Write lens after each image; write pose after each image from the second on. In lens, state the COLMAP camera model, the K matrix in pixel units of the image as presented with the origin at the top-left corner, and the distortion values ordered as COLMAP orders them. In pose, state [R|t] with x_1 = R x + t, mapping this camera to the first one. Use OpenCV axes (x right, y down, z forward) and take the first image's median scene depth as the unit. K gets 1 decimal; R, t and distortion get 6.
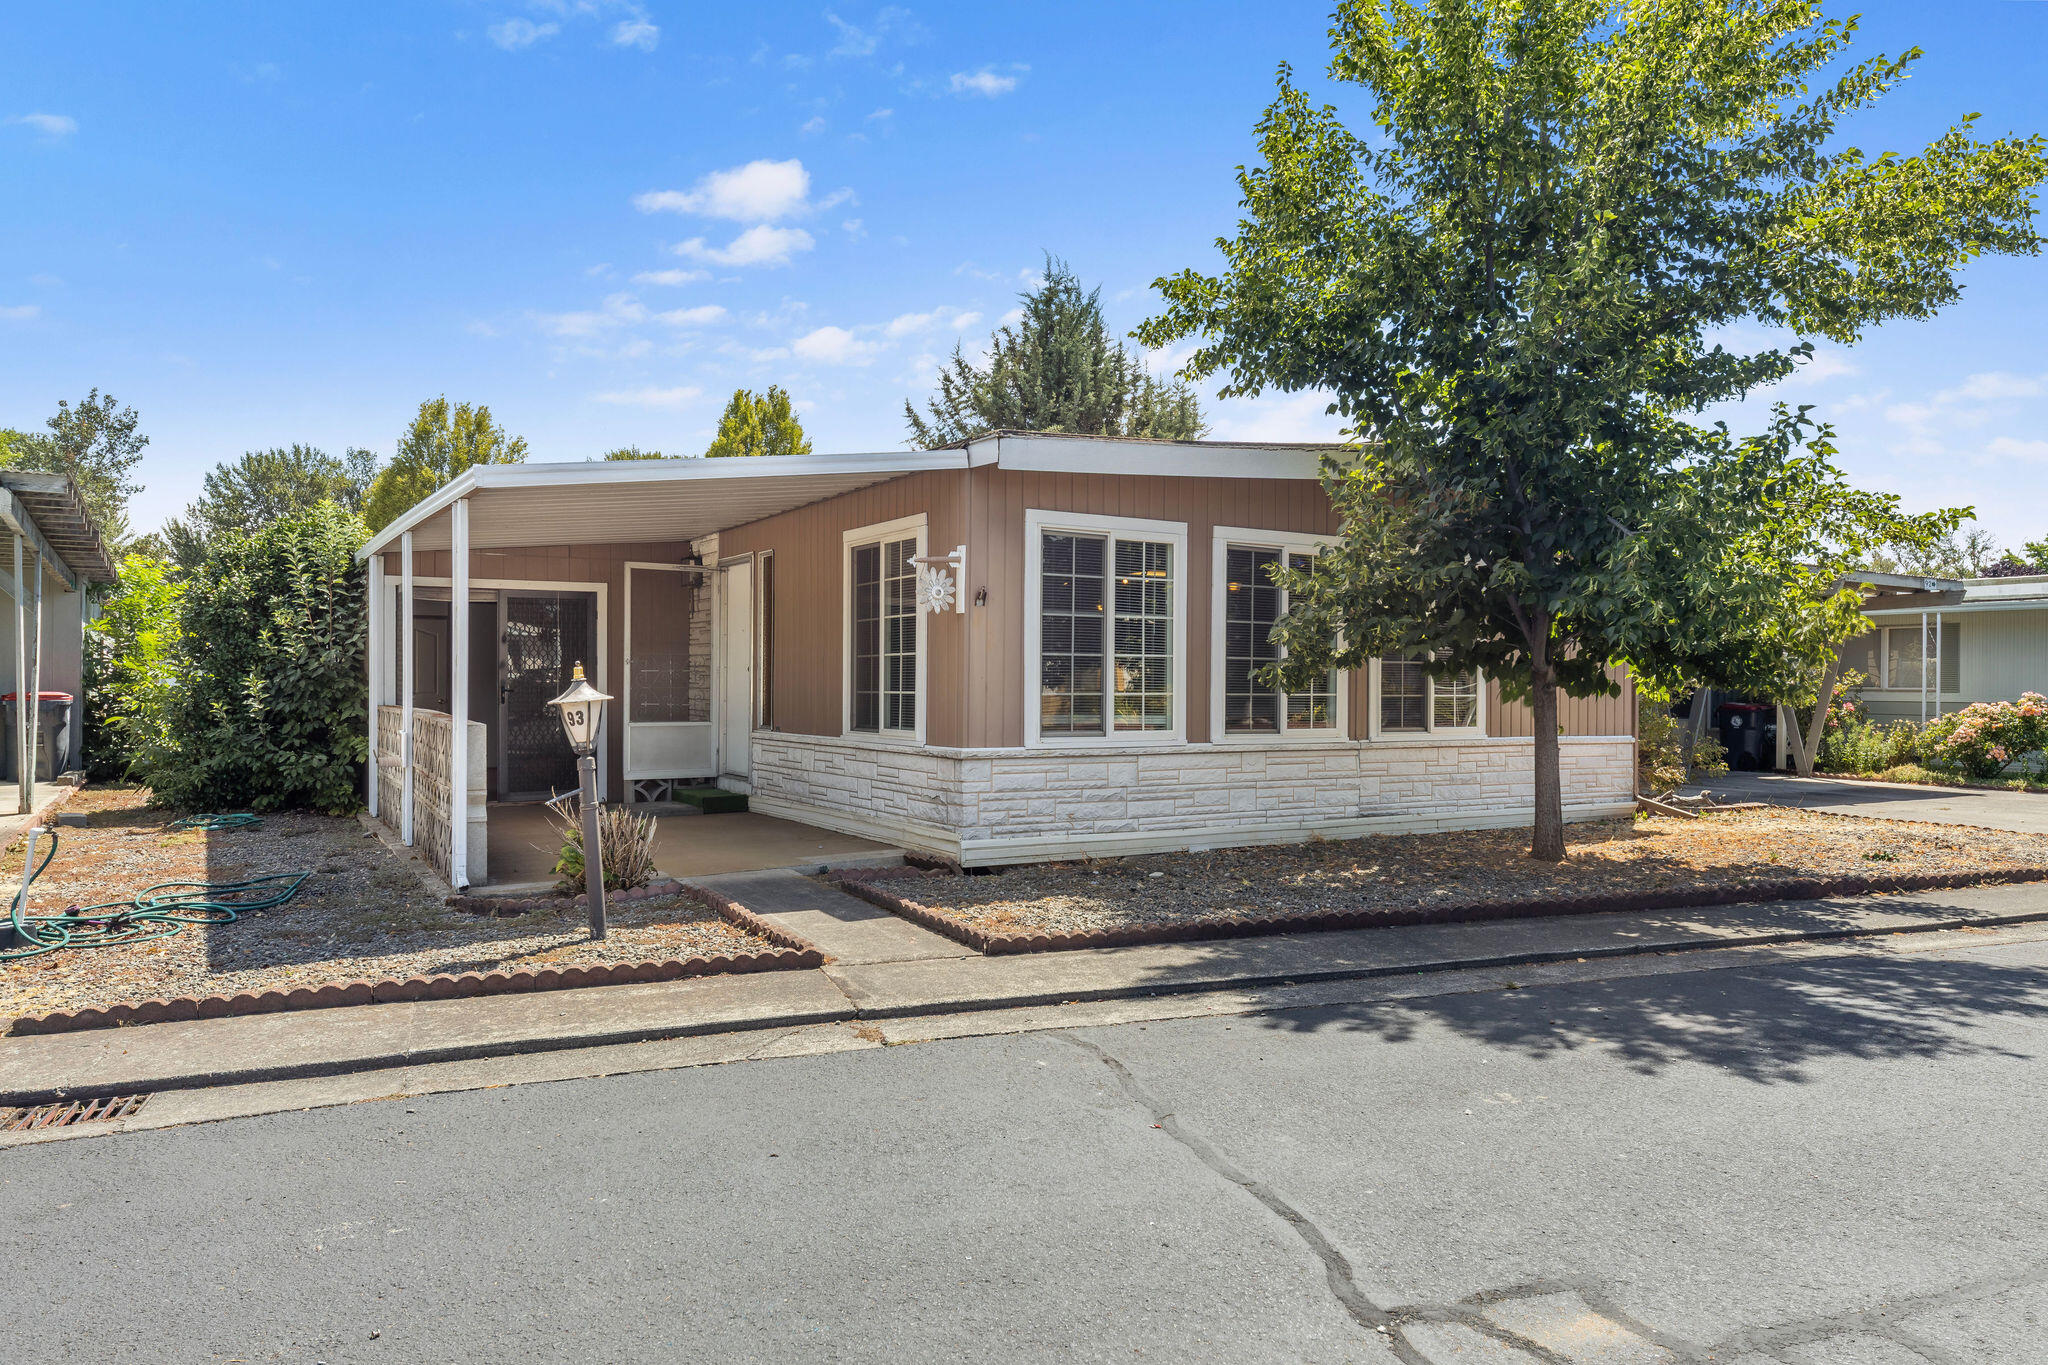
lens RADIAL K [[1394.5, 0, 1024.0], [0, 1394.5, 682.5], [0, 0, 1]] dist [0.002692, 0.001369]
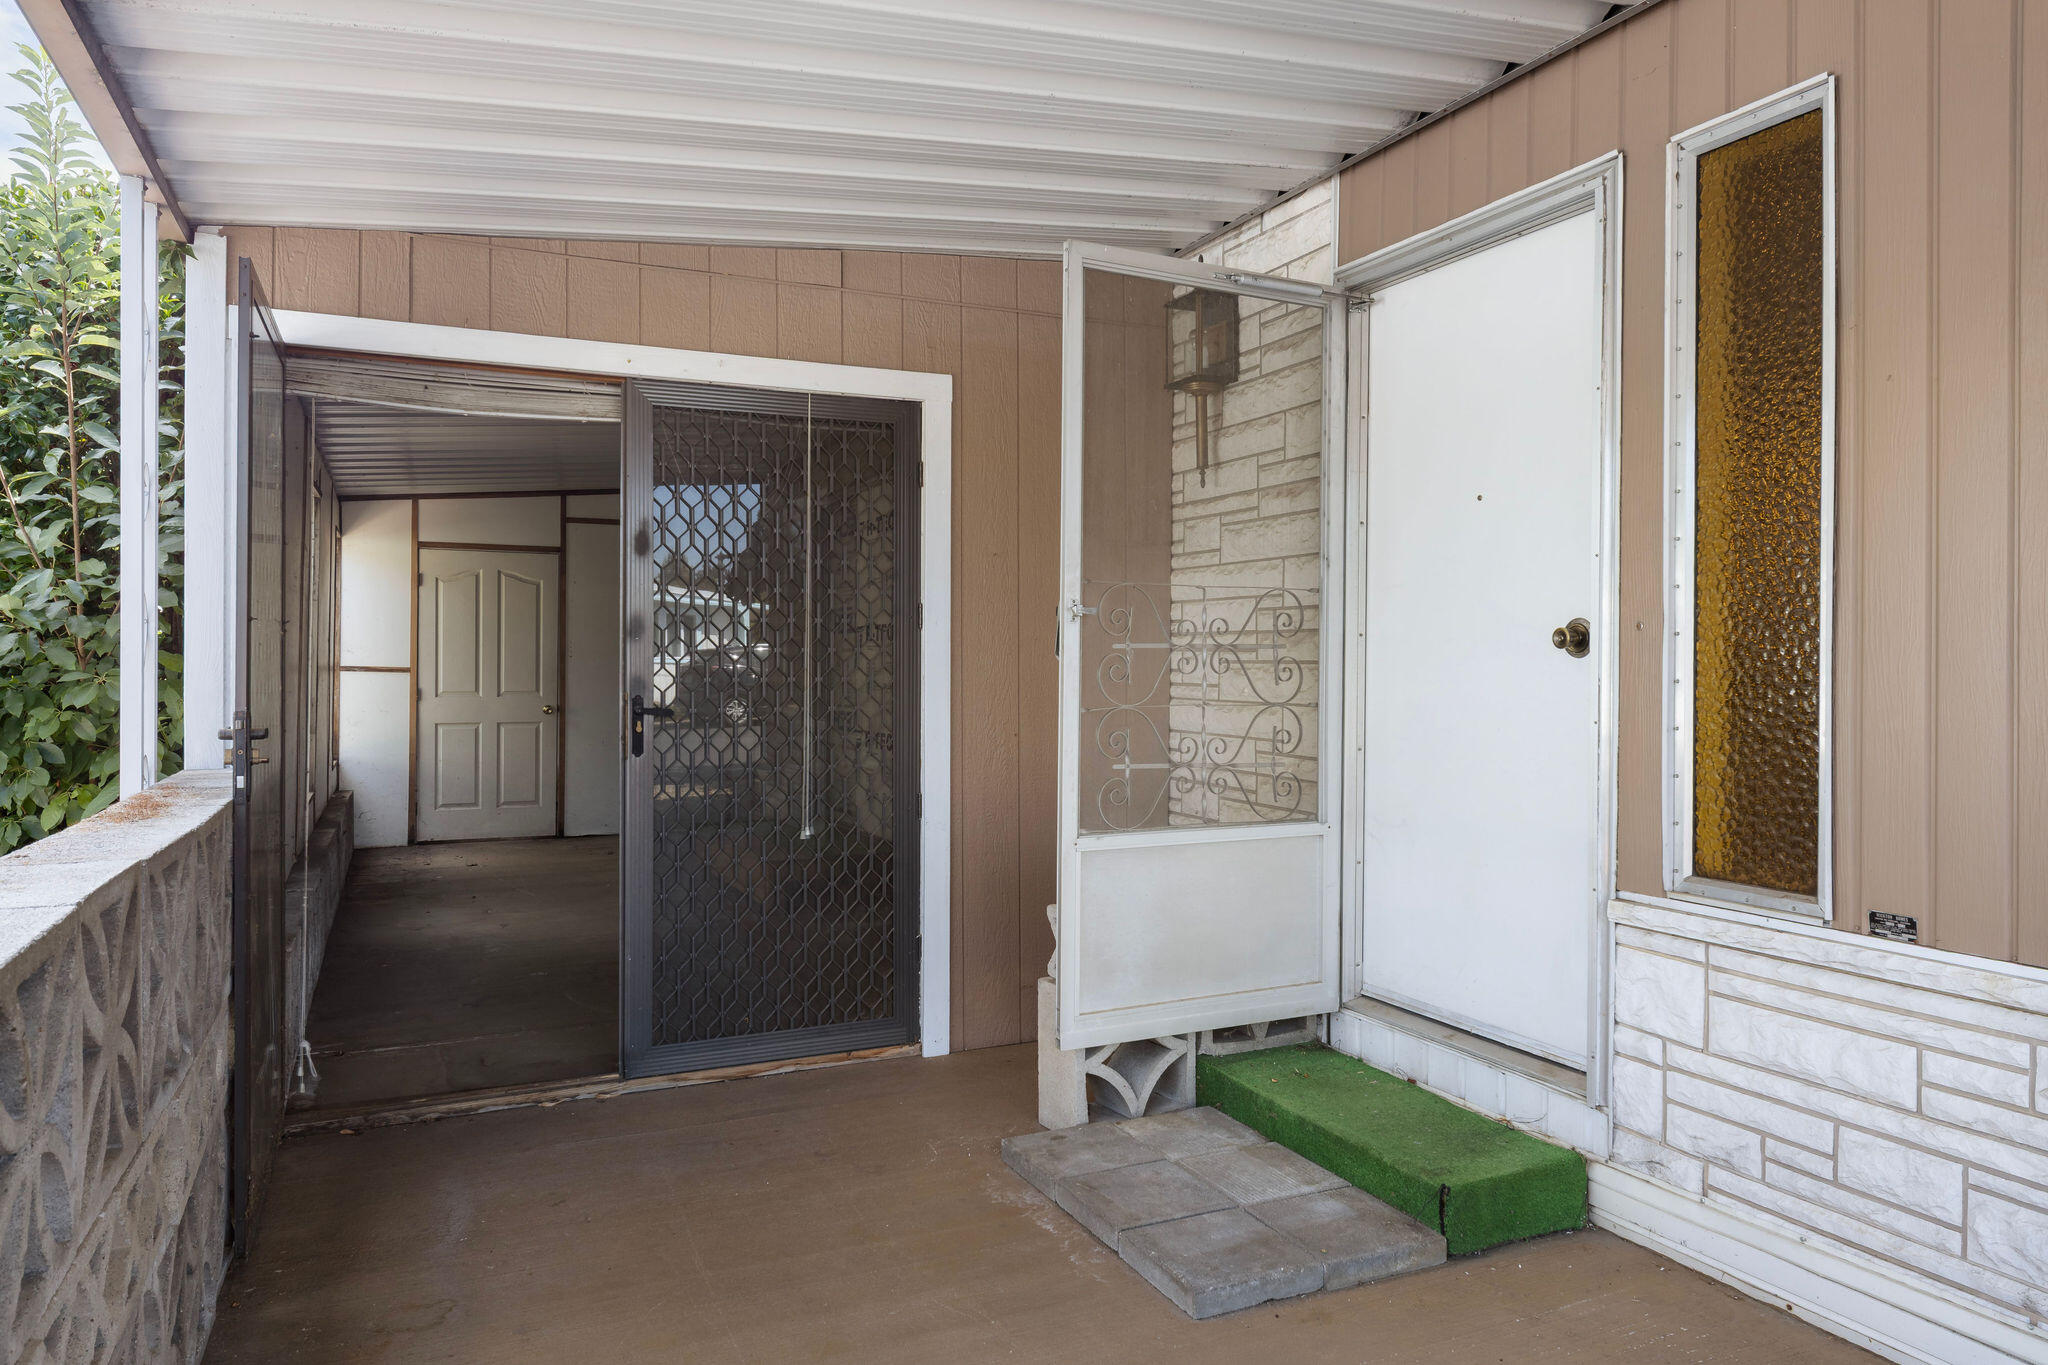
lens RADIAL K [[1394.5, 0, 1024.0], [0, 1394.5, 682.5], [0, 0, 1]] dist [0.002692, 0.001369]
pose [[0.991430, -0.000848, -0.130633, -0.308014], [0.002906, 0.999875, 0.015566, -0.007234], [0.130604, -0.015813, 0.991309, 0.875608]]
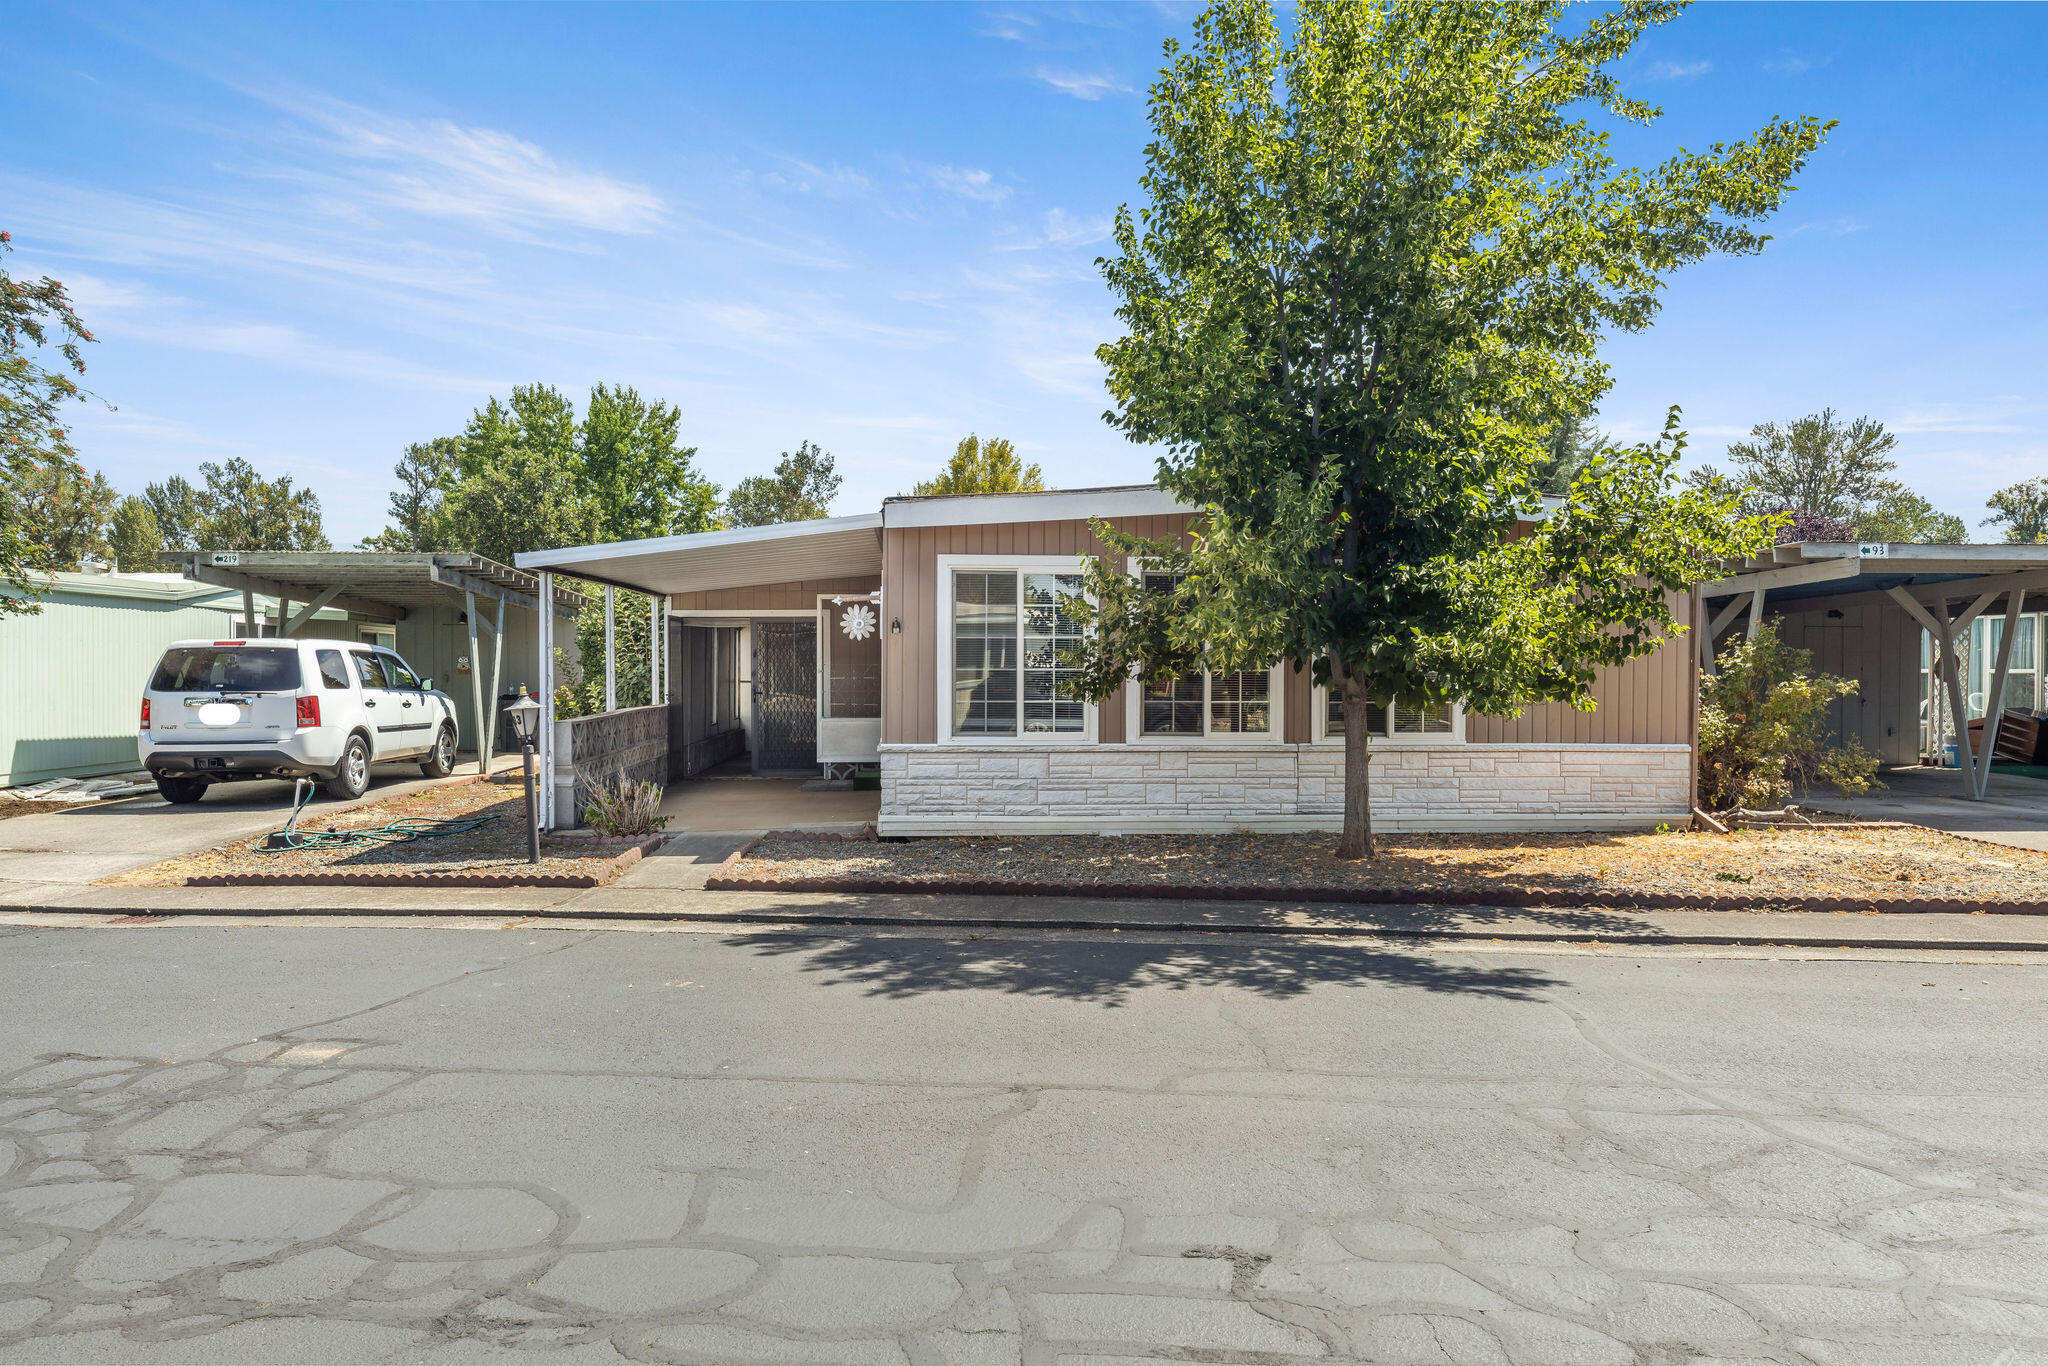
lens RADIAL K [[1394.5, 0, 1024.0], [0, 1394.5, 683.0], [0, 0, 1]] dist [0.002692, 0.001369]
pose [[0.882075, -0.000089, -0.471108, 0.592498], [0.004357, 0.999959, 0.007969, -0.016385], [0.471088, -0.009082, 0.882039, -0.065640]]
